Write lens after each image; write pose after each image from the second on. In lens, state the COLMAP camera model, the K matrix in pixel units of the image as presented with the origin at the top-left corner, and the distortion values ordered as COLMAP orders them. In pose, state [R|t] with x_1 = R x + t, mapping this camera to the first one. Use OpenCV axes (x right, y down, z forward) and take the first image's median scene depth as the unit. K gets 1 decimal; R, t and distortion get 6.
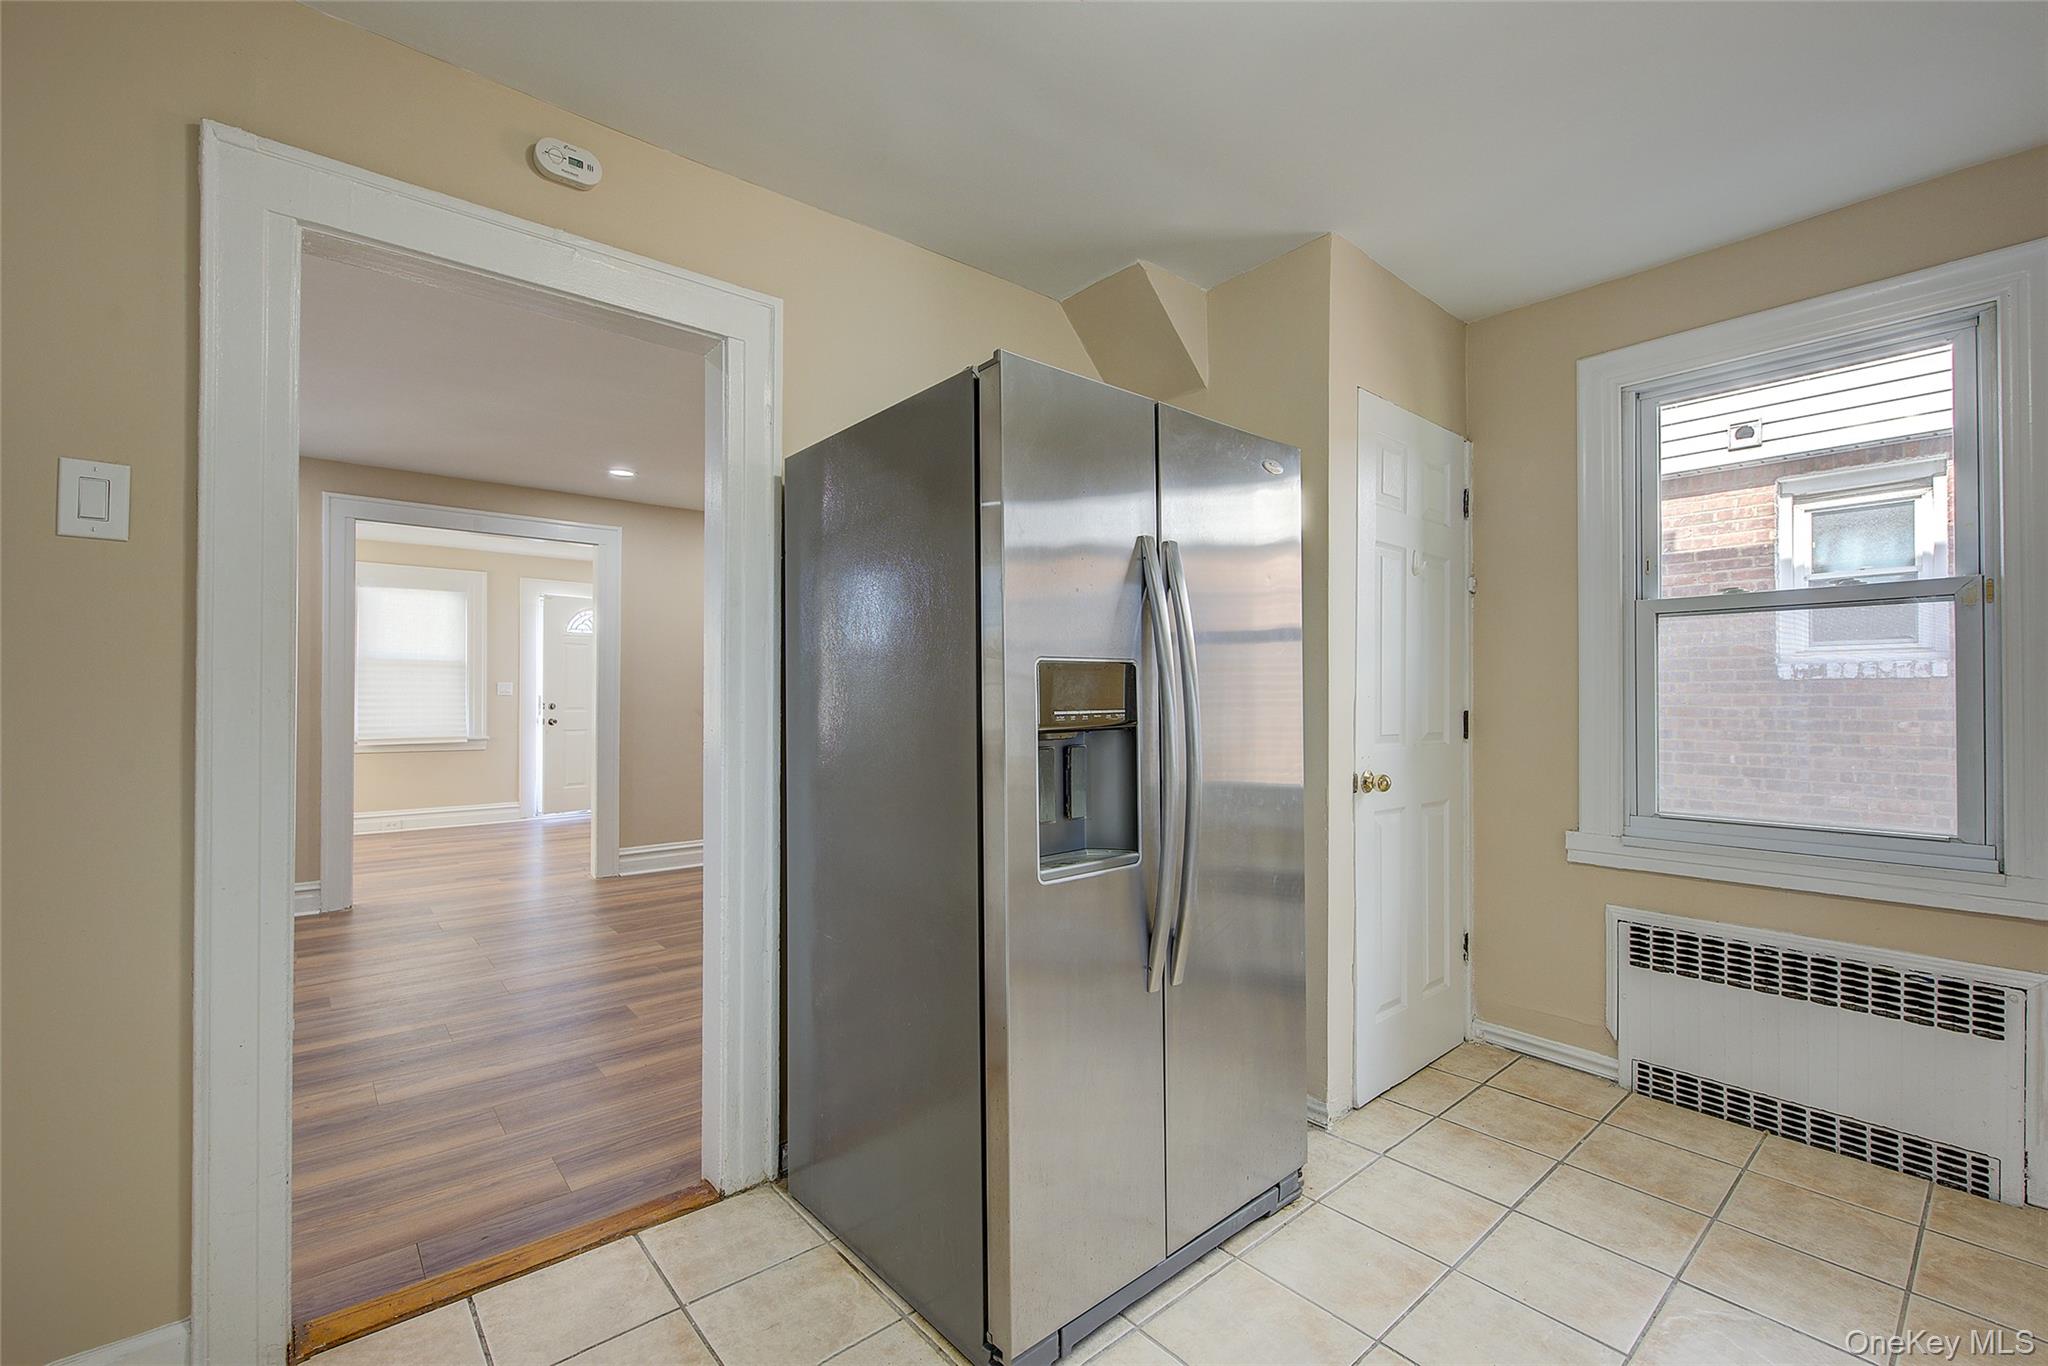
lens RADIAL K [[864.2, 0, 1062.6], [0, 864.2, 686.2], [0, 0, 1]] dist [-0.002725, -0.001017]
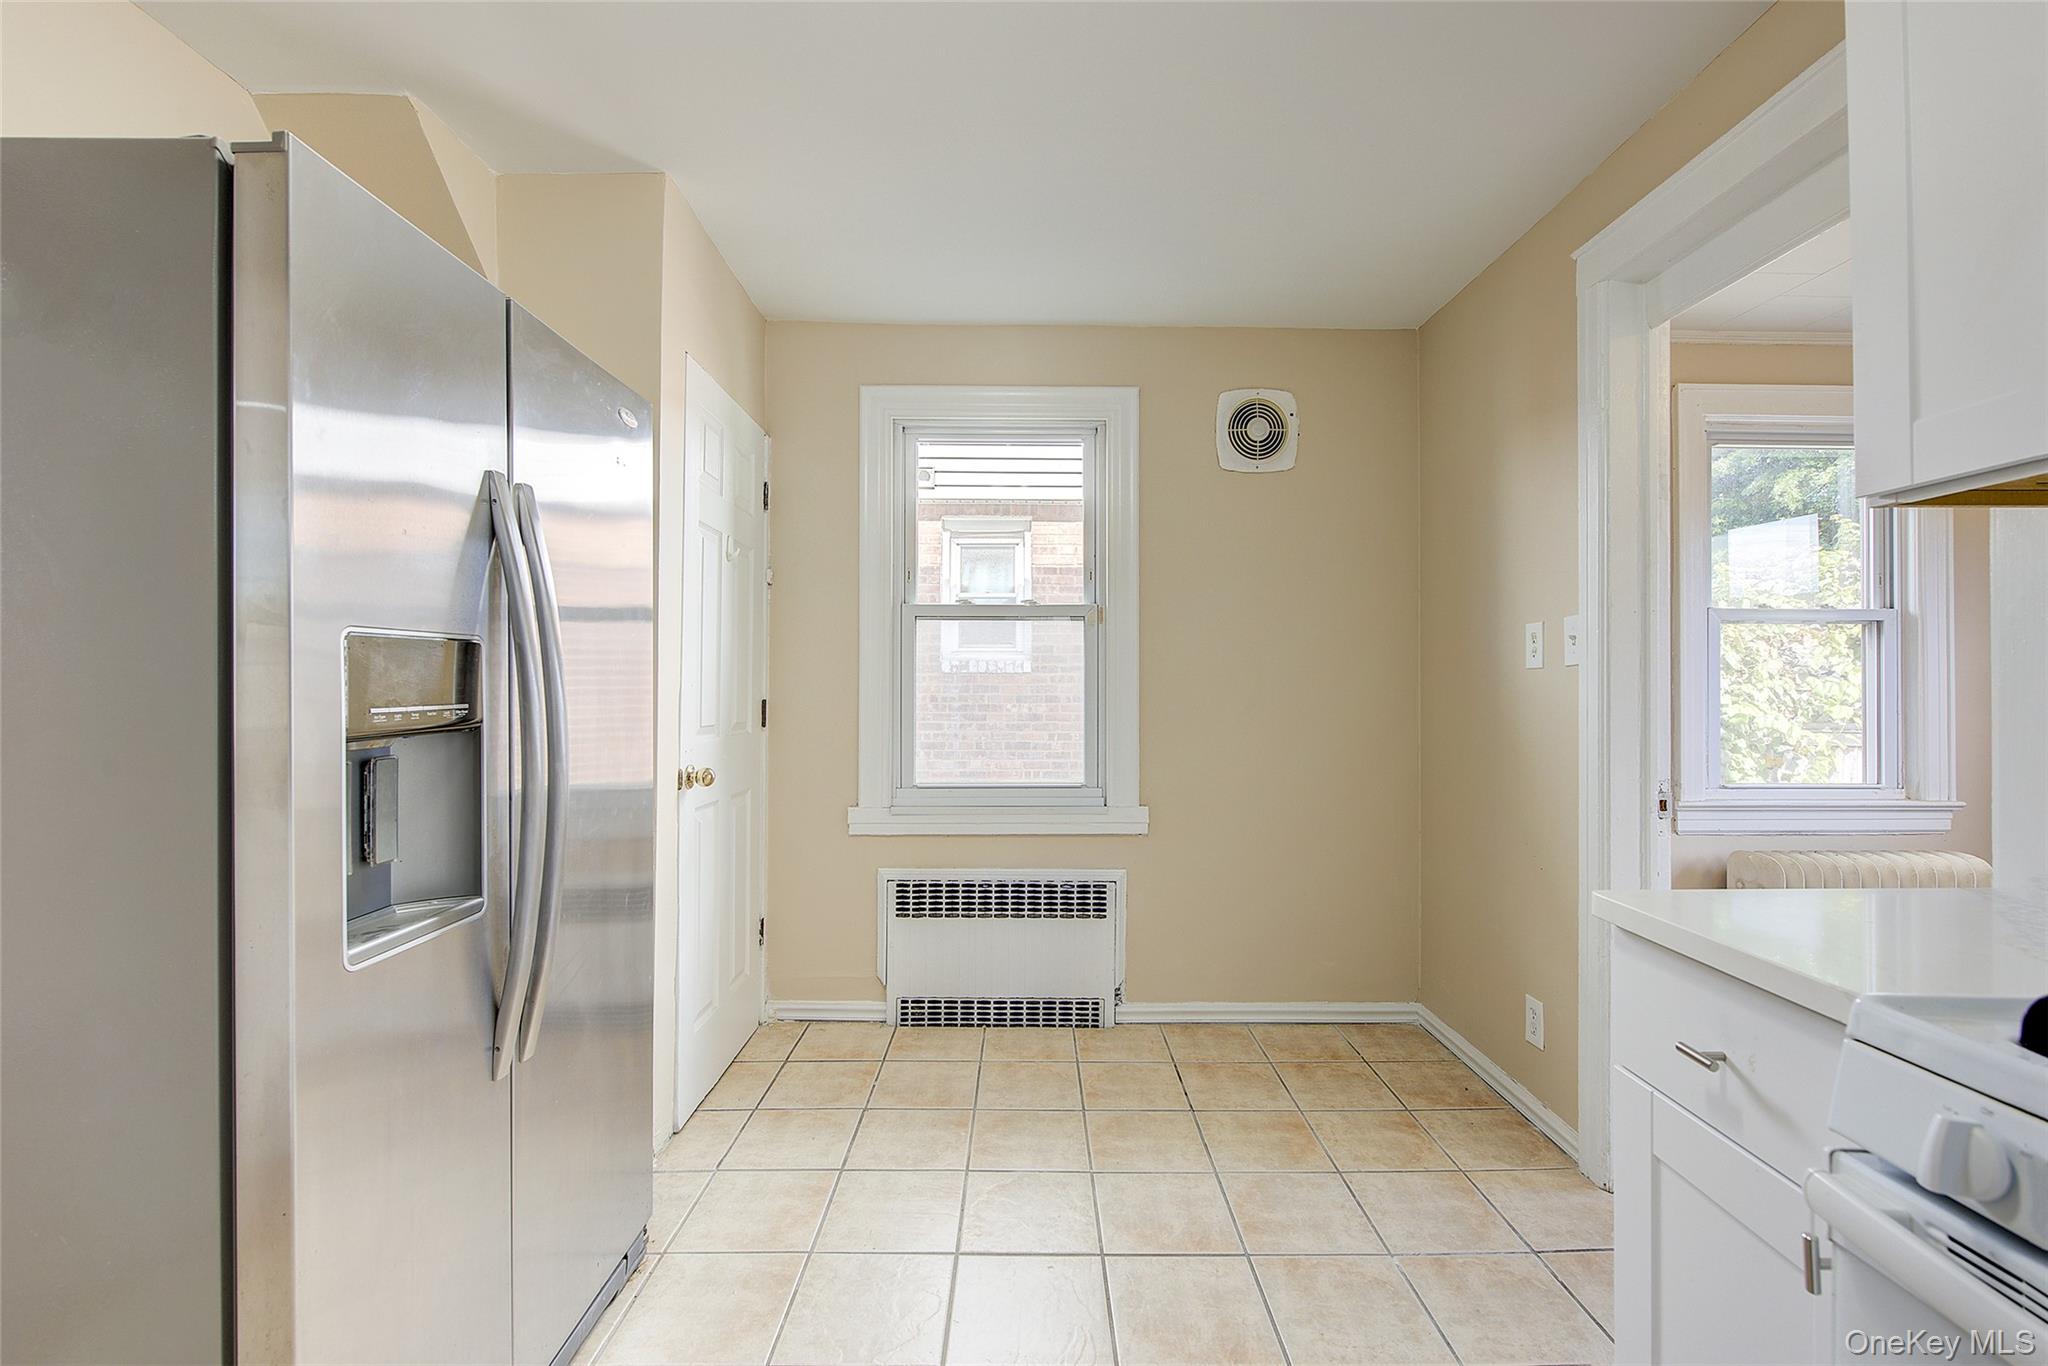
lens RADIAL K [[864.2, 0, 1035.1], [0, 864.2, 673.4], [0, 0, 1]] dist [-0.002725, -0.001017]
pose [[0.653468, 0.013219, 0.756839, -0.116019], [-0.013100, 0.999895, -0.006154, -0.000282], [-0.756841, -0.005893, 0.653572, 0.111924]]
